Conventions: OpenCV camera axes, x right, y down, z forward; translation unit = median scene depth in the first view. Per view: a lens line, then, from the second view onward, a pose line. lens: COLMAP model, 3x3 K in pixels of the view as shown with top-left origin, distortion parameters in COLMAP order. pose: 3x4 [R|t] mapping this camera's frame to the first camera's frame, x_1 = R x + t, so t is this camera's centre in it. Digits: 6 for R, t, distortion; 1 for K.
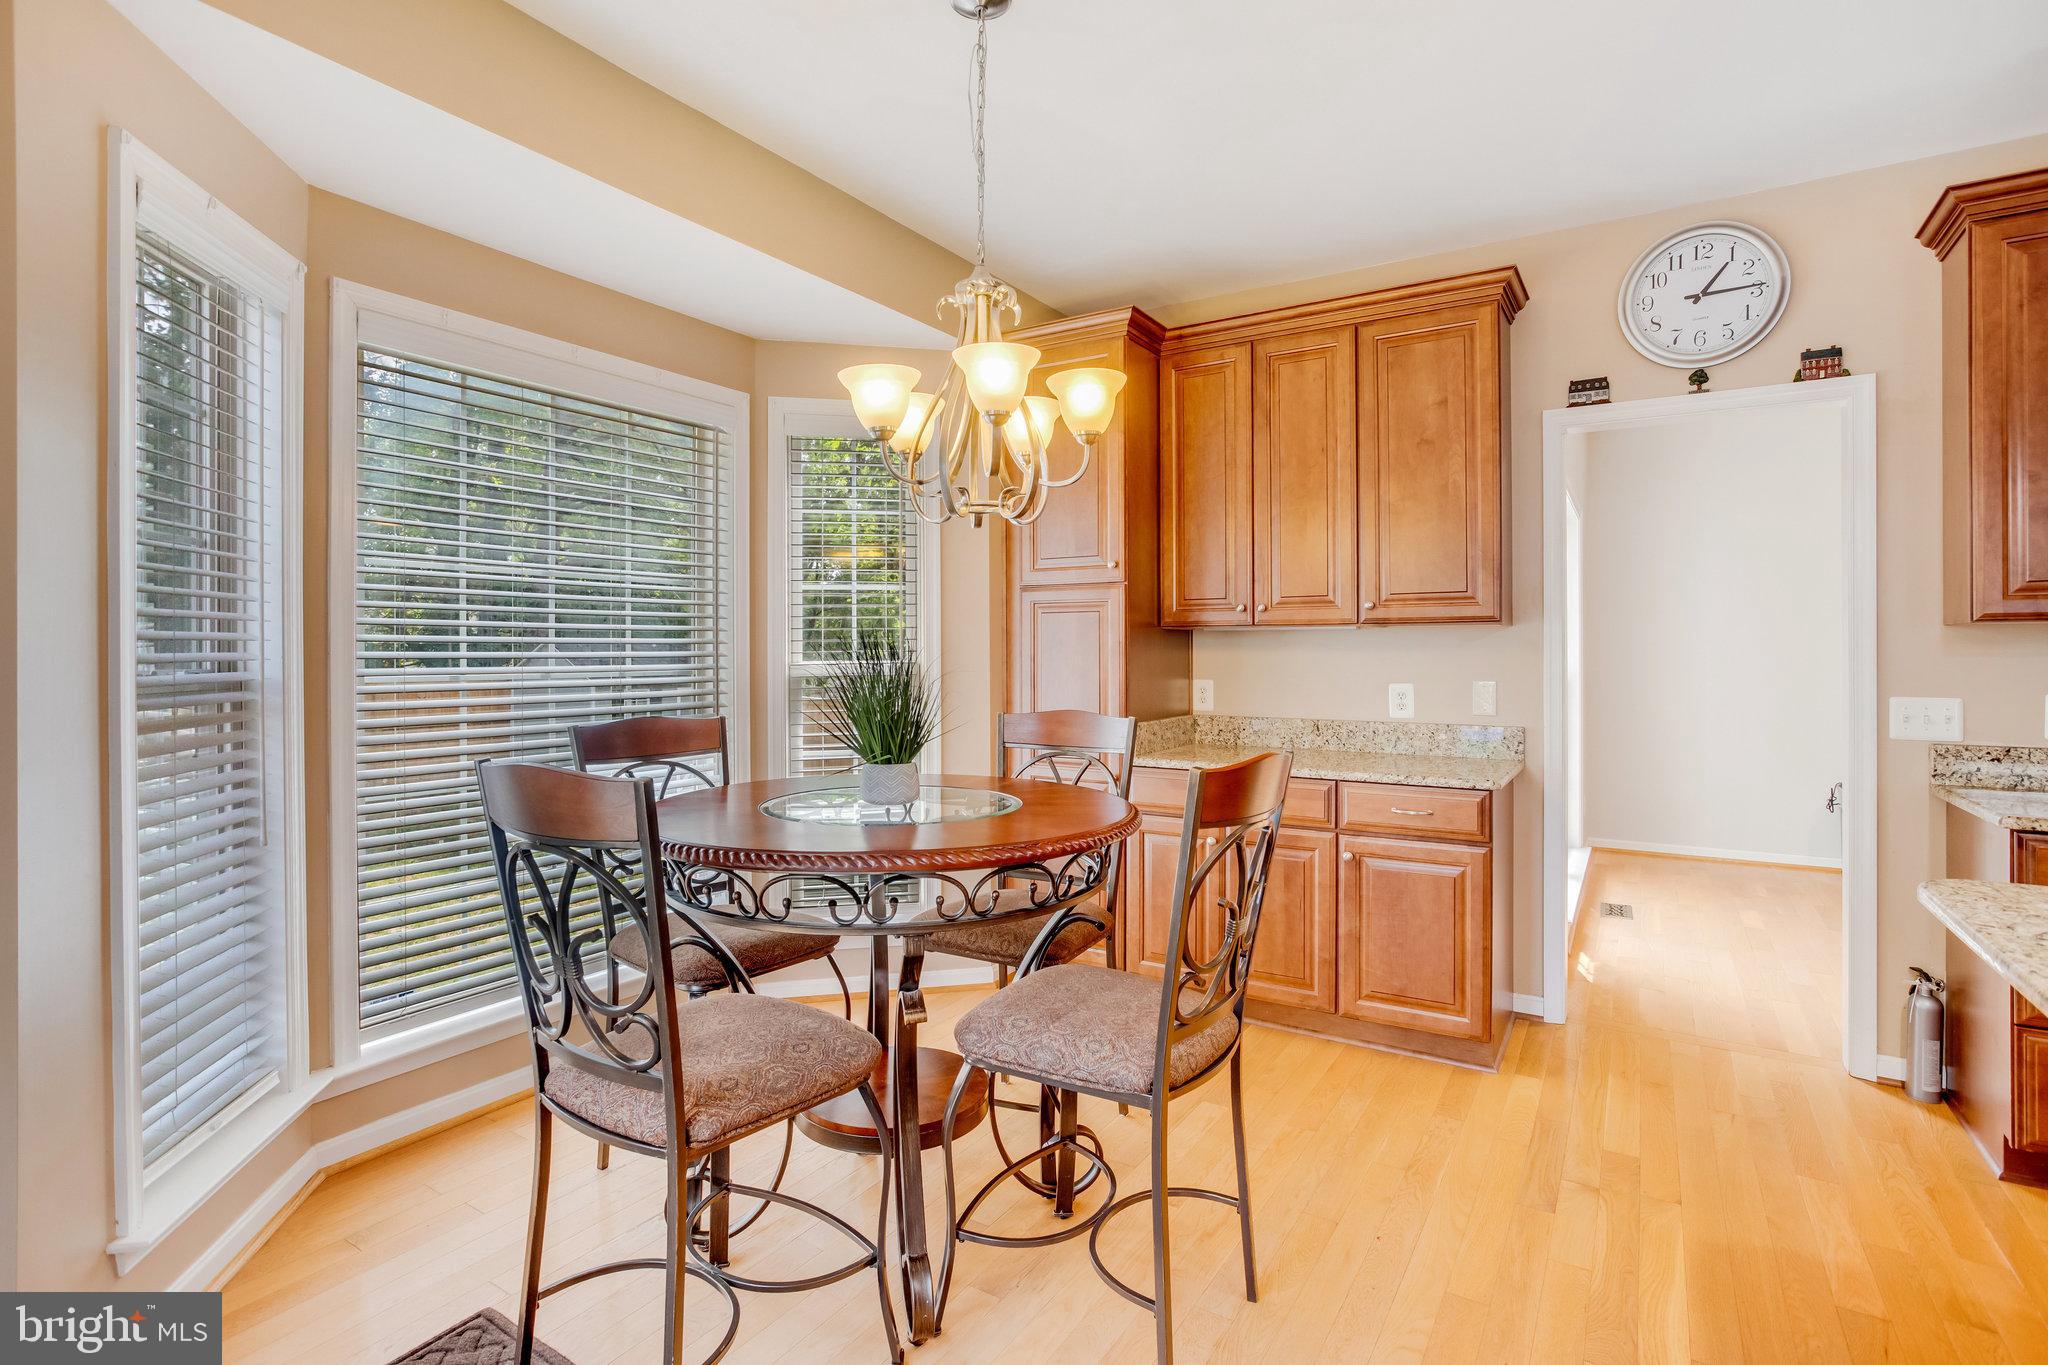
lens RADIAL K [[1018.6, 0, 1000.7], [0, 1018.6, 651.2], [0, 0, 1]] dist [-0.038034, 0.012789]
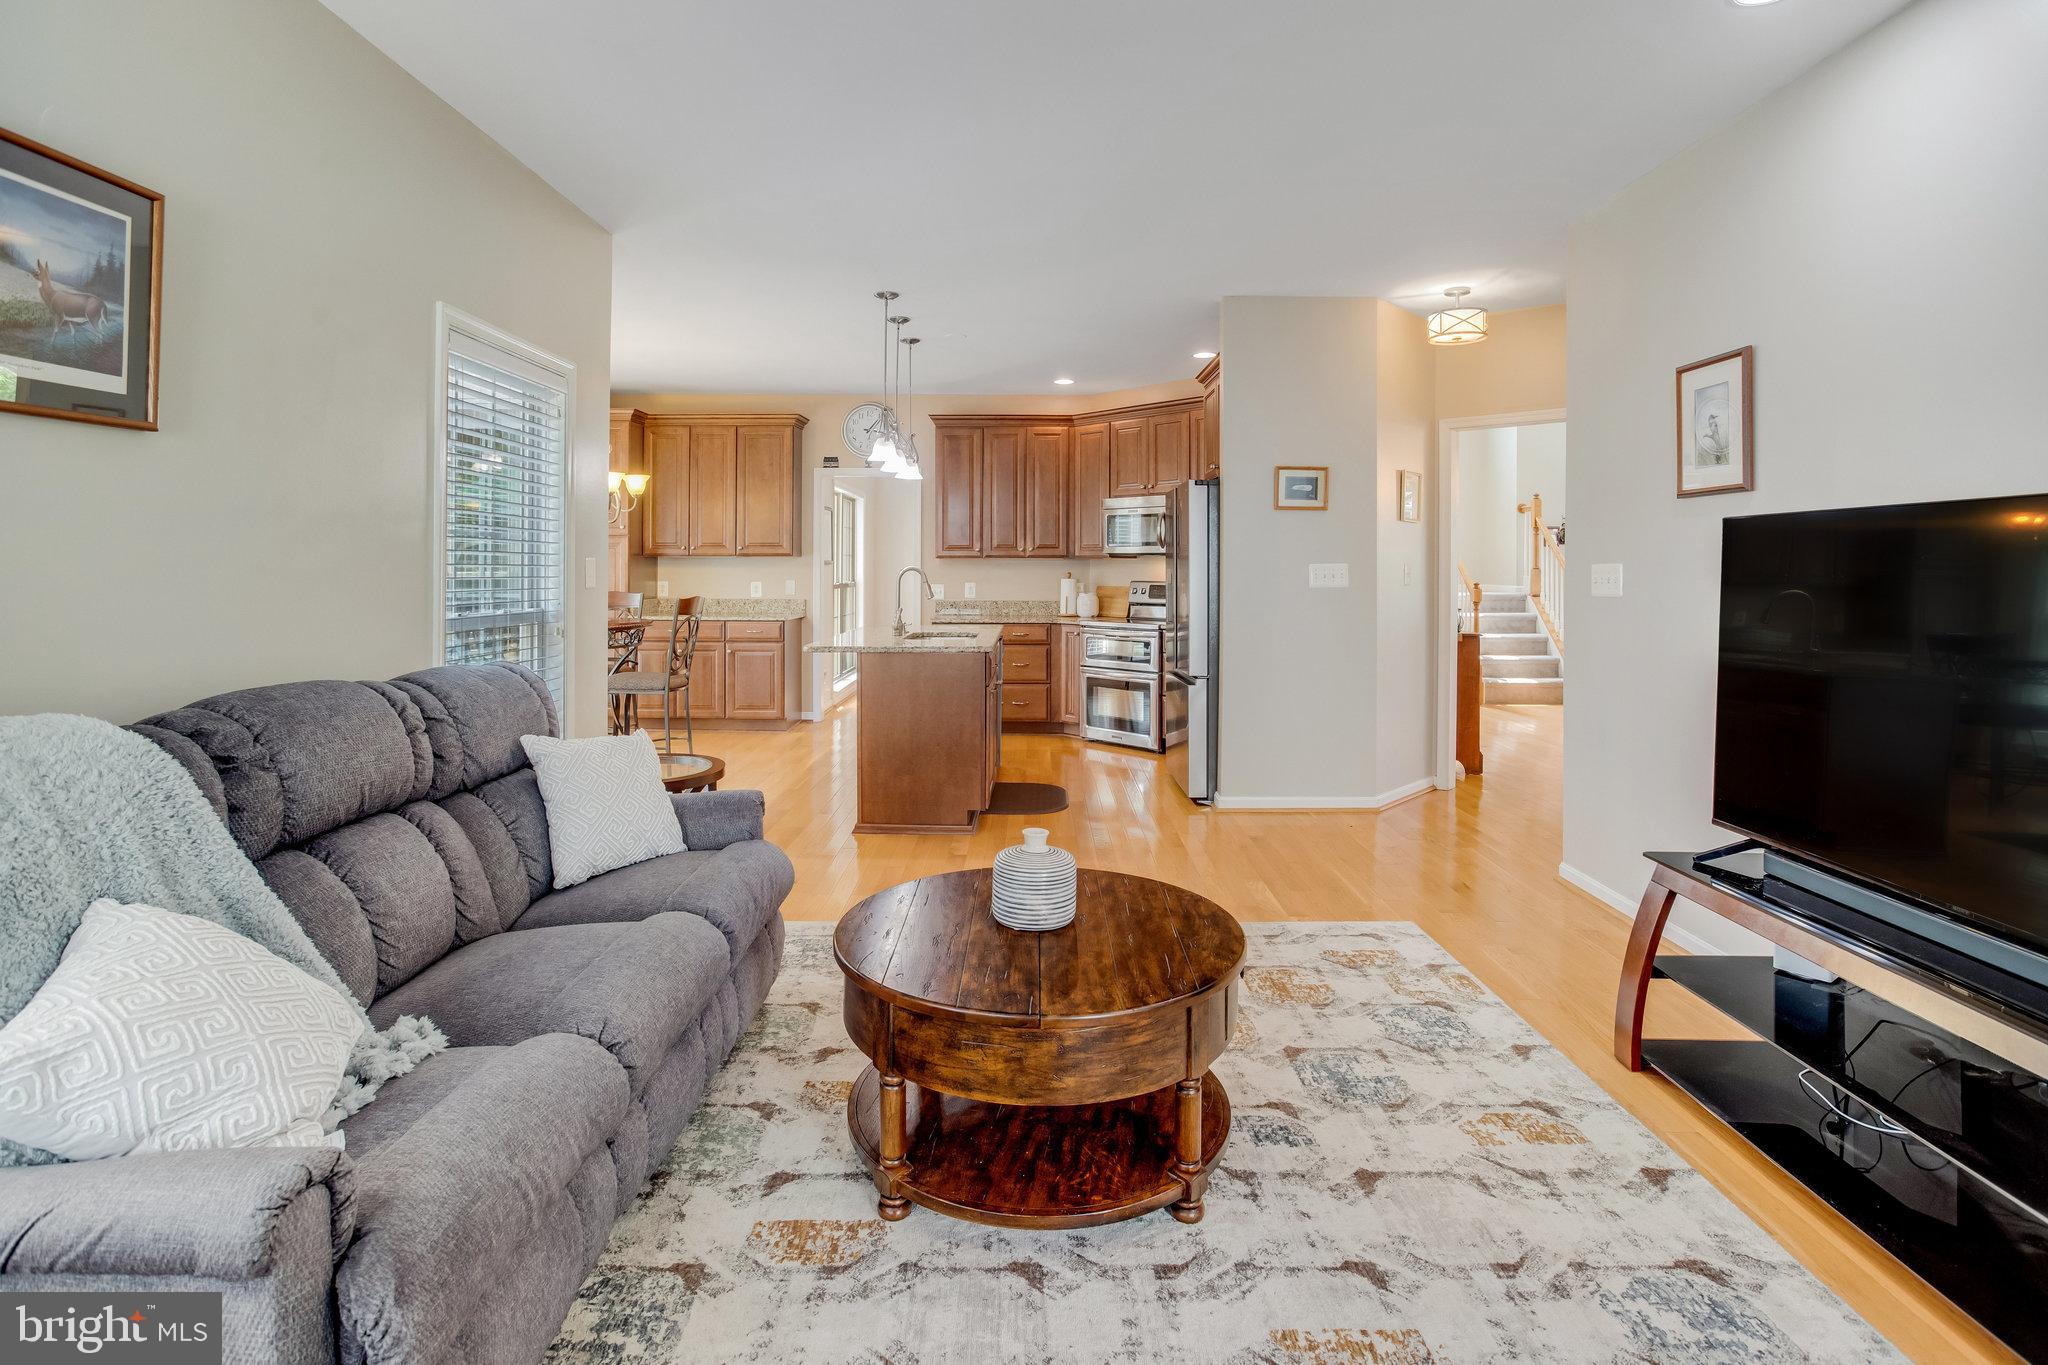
lens RADIAL K [[1018.6, 0, 1046.4], [0, 1018.6, 558.5], [0, 0, 1]] dist [-0.038034, 0.012789]
pose [[0.826947, 0.009905, 0.562193, -0.383275], [-0.001534, 0.999881, -0.015361, 0.015147], [-0.562278, 0.011841, 0.826863, -1.385193]]
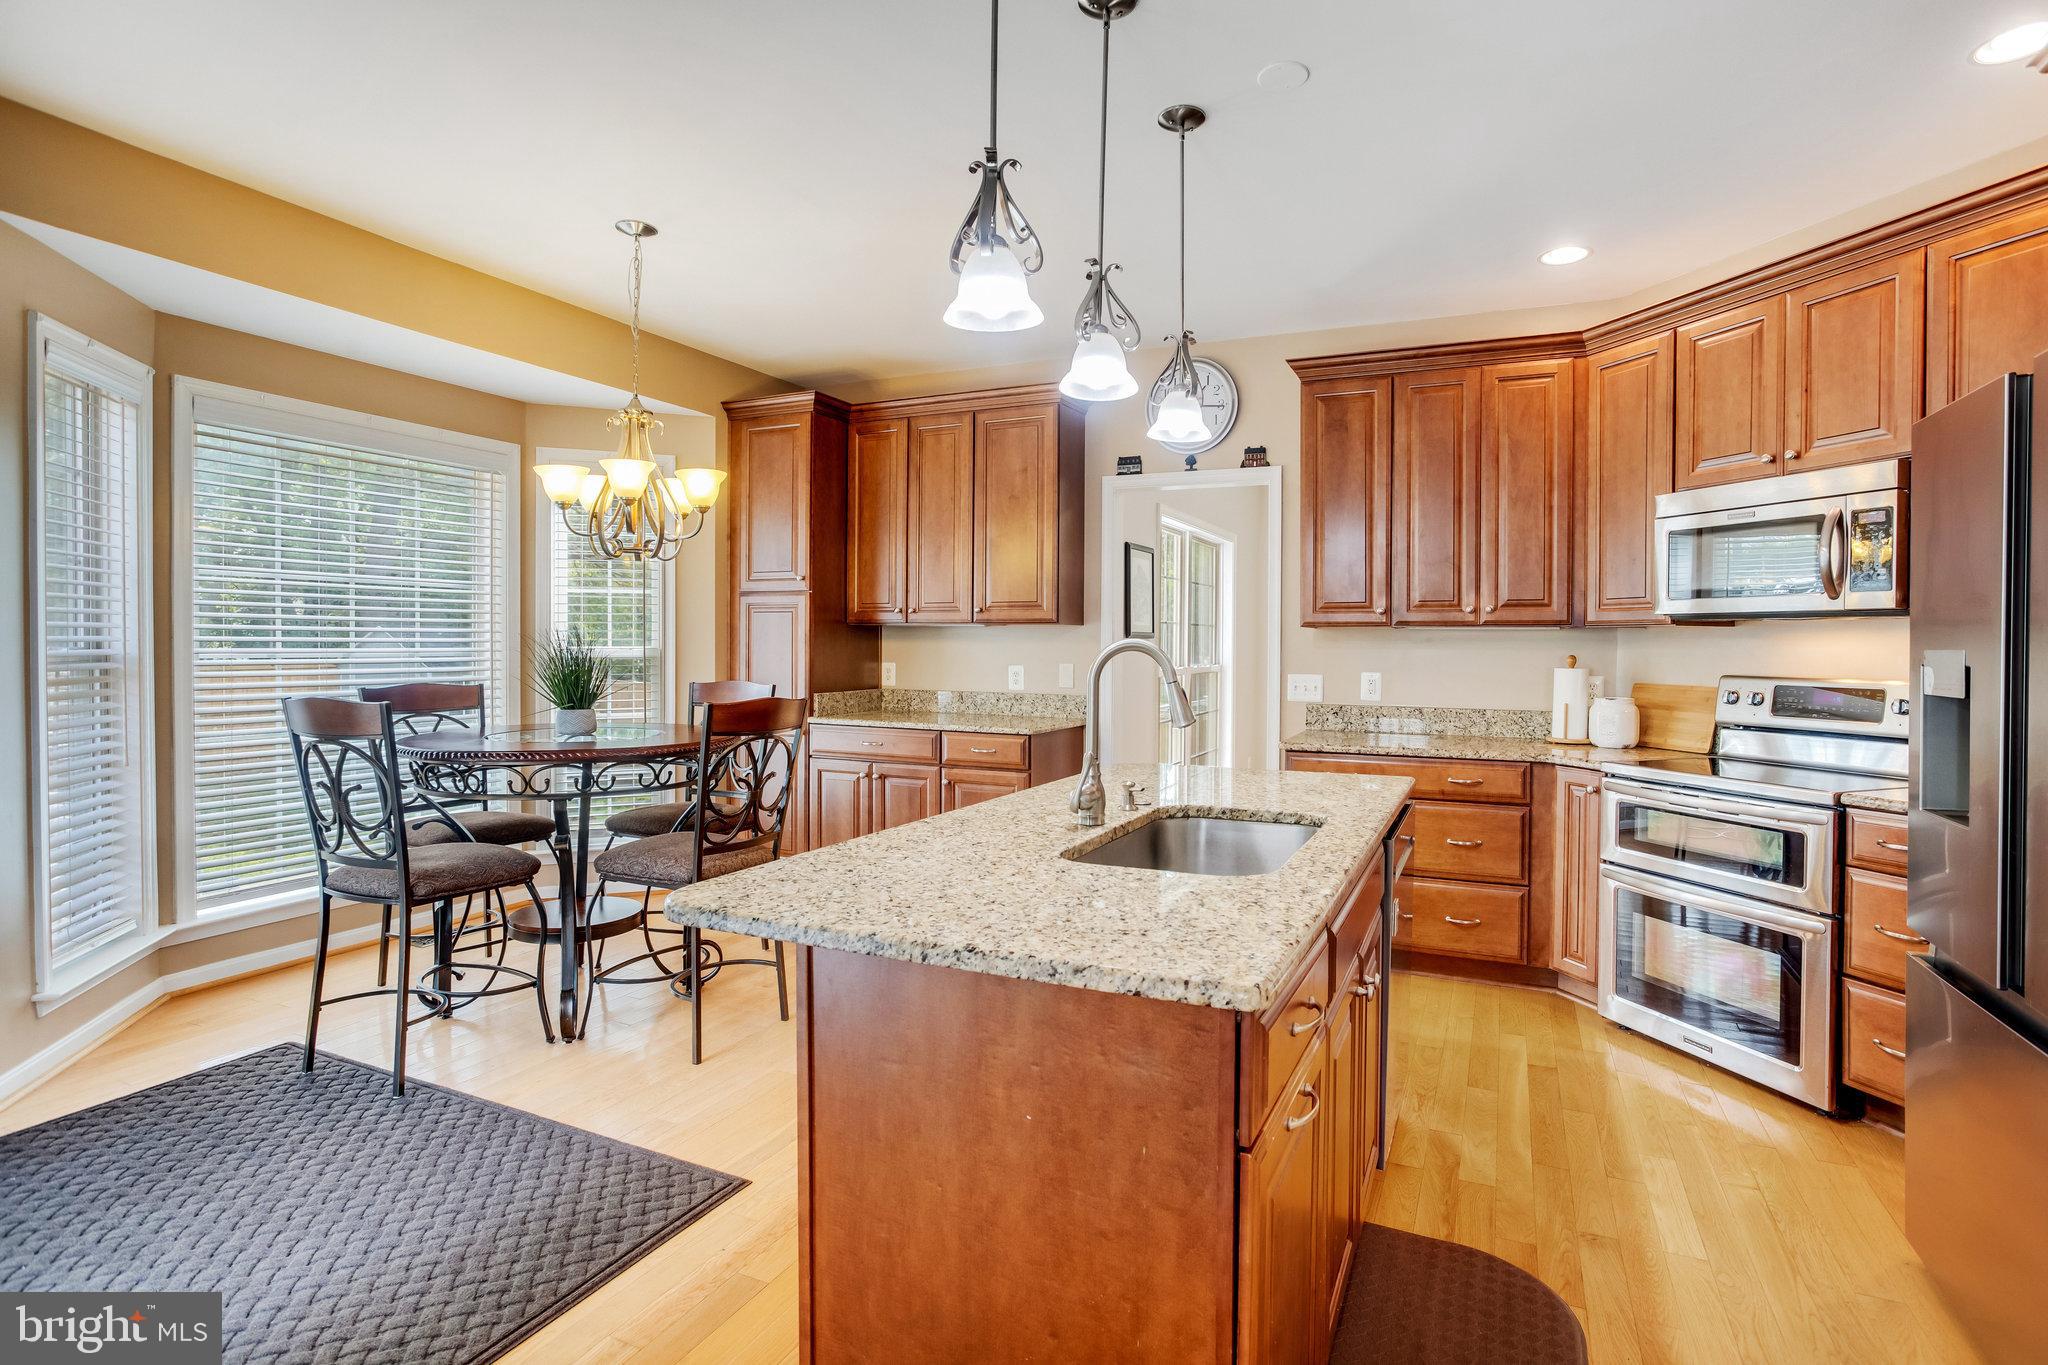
lens RADIAL K [[1018.6, 0, 1069.4], [0, 1018.6, 653.7], [0, 0, 1]] dist [-0.038034, 0.012789]
pose [[0.983846, 0.005997, 0.178914, 0.243134], [-0.007629, 0.999935, 0.008431, 0.003322], [-0.178852, -0.009660, 0.983829, -0.453984]]
